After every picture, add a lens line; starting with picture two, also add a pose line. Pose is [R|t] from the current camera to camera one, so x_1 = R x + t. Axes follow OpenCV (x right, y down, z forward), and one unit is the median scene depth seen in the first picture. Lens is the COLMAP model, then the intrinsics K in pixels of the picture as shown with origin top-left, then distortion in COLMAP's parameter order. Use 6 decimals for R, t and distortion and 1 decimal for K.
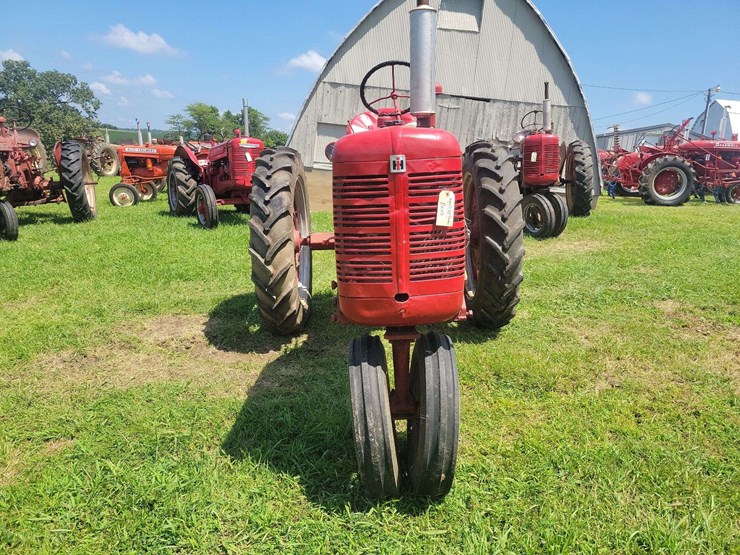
lens RADIAL K [[562.3, 0, 373.2], [0, 562.3, 272.7], [0, 0, 1]] dist [0.054992, -0.040155]
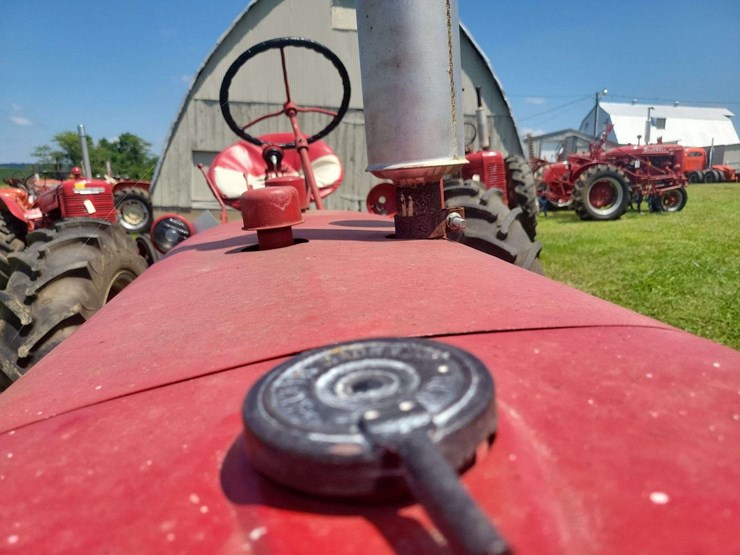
lens RADIAL K [[562.3, 0, 375.3], [0, 562.3, 282.9], [0, 0, 1]] dist [0.054992, -0.040155]
pose [[0.981715, -0.098235, 0.163053, 0.005176], [0.099828, 0.995003, -0.001590, -0.056277], [-0.162082, 0.017838, 0.986616, 0.183384]]
